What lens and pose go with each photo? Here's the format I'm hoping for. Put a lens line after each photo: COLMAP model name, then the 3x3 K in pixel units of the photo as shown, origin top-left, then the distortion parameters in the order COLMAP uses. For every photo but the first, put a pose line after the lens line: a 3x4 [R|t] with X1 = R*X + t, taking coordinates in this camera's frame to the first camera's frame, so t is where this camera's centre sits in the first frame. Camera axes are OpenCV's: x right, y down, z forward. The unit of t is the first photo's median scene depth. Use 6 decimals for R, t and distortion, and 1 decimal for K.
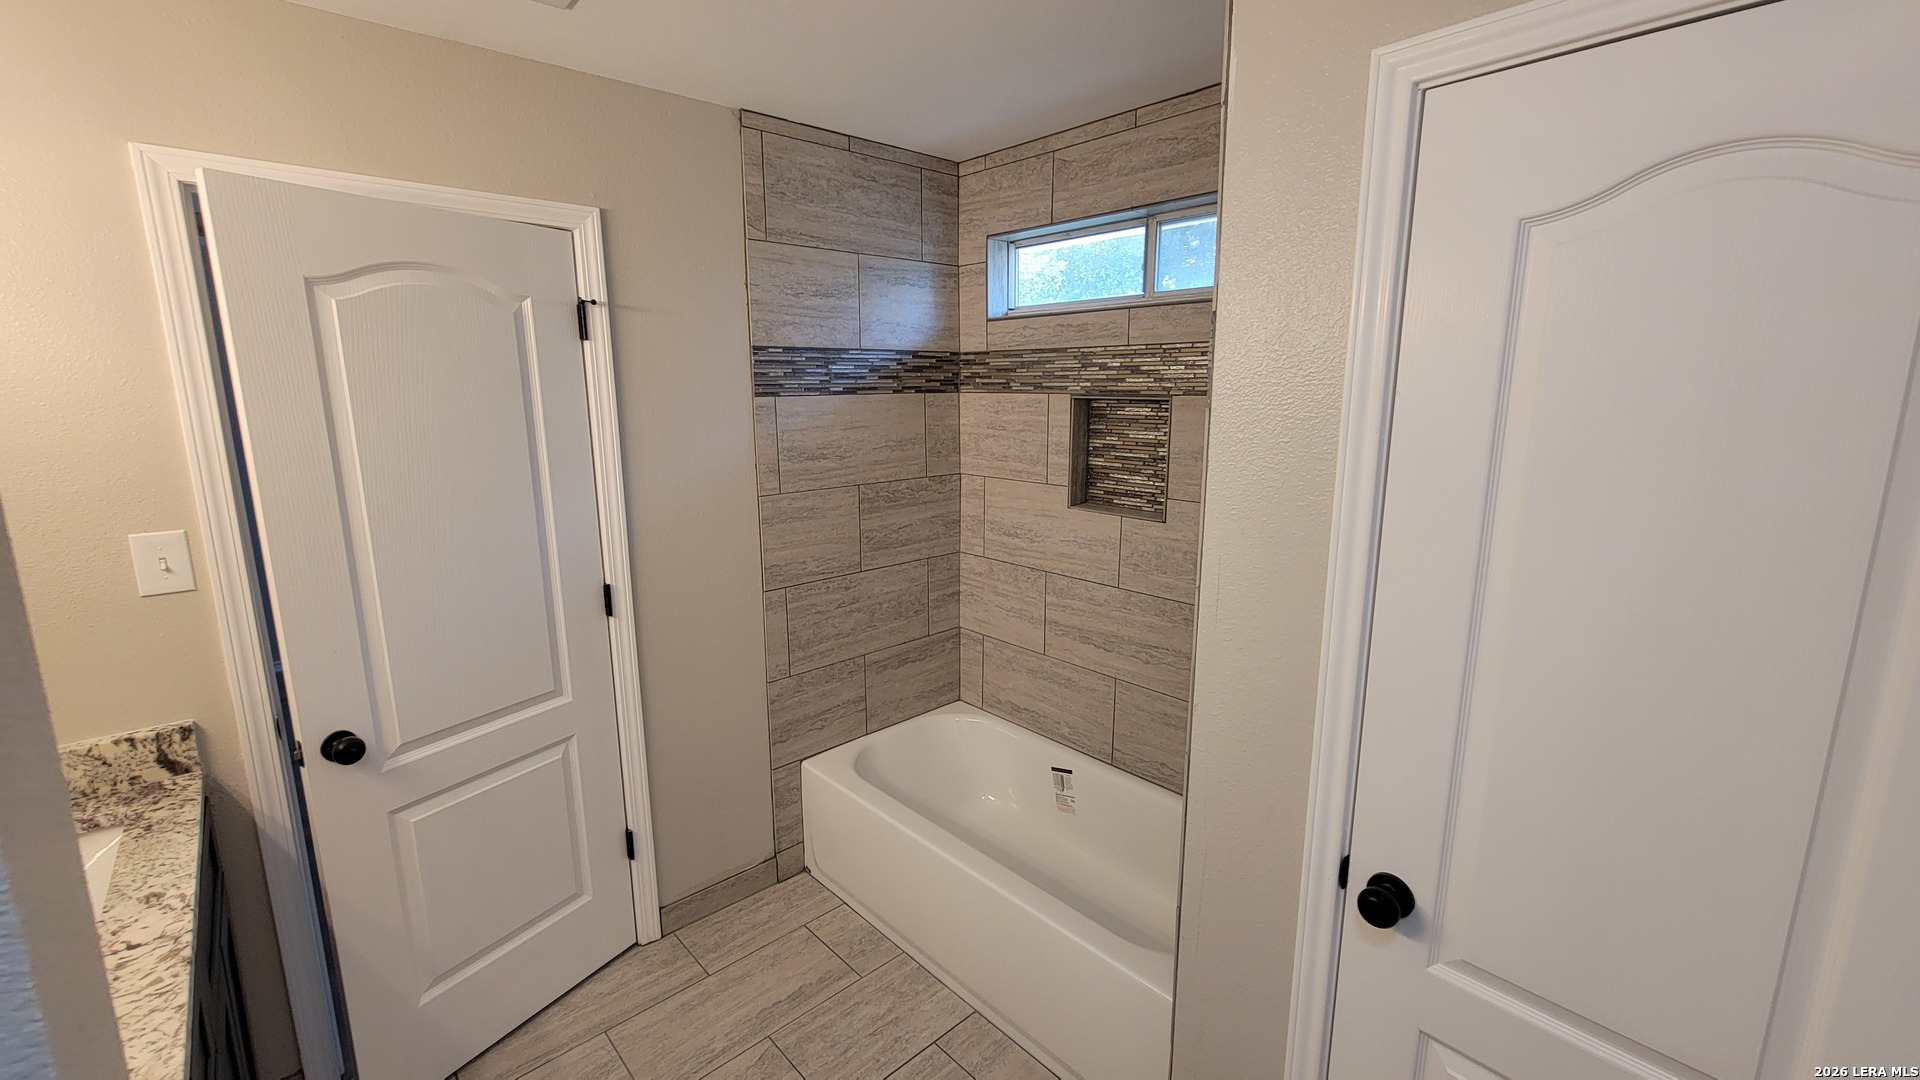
lens RADIAL K [[781.4, 0, 944.7], [0, 781.4, 545.3], [0, 0, 1]] dist [-0.003274, -0.001188]
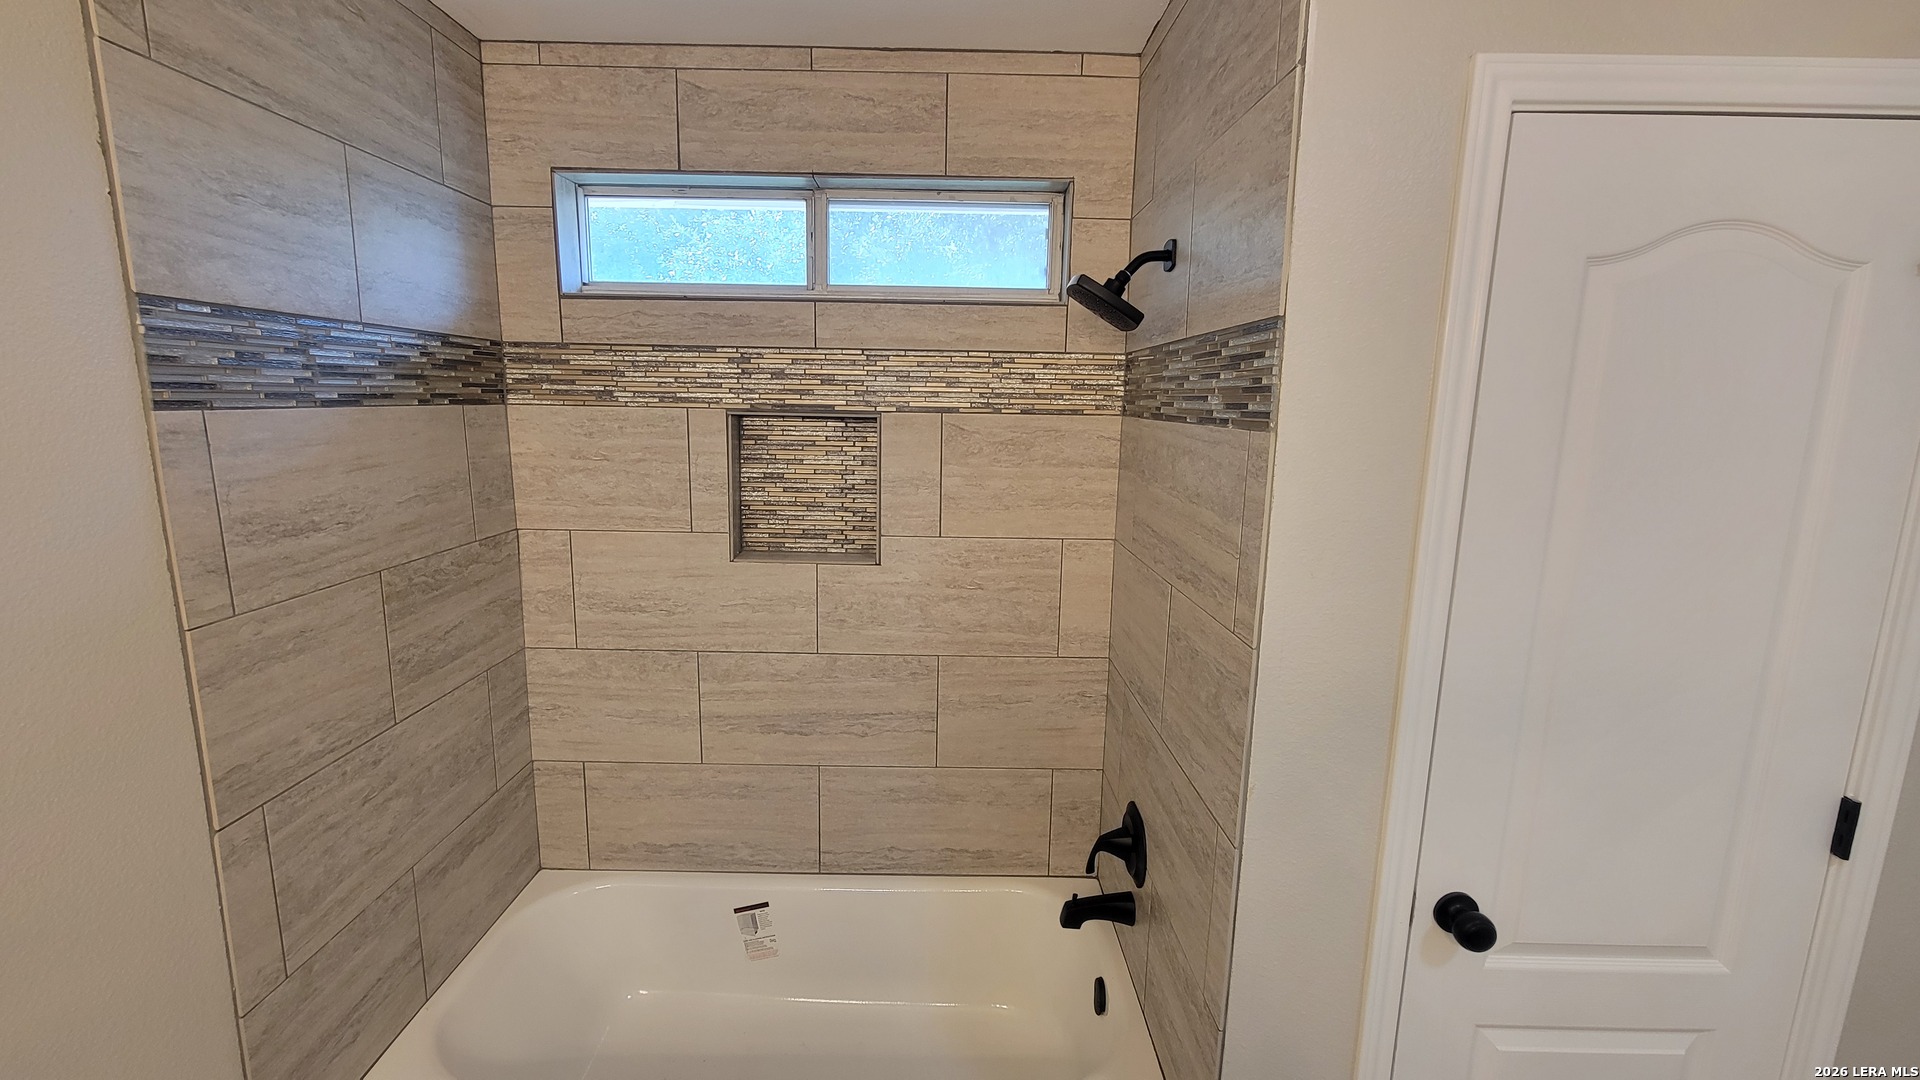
lens RADIAL K [[781.4, 0, 957.2], [0, 781.4, 539.7], [0, 0, 1]] dist [-0.003274, -0.001188]
pose [[0.666133, -0.113912, 0.737083, -0.247460], [0.130692, 0.990805, 0.035012, -0.067110], [-0.734294, 0.073008, 0.674895, 0.343212]]
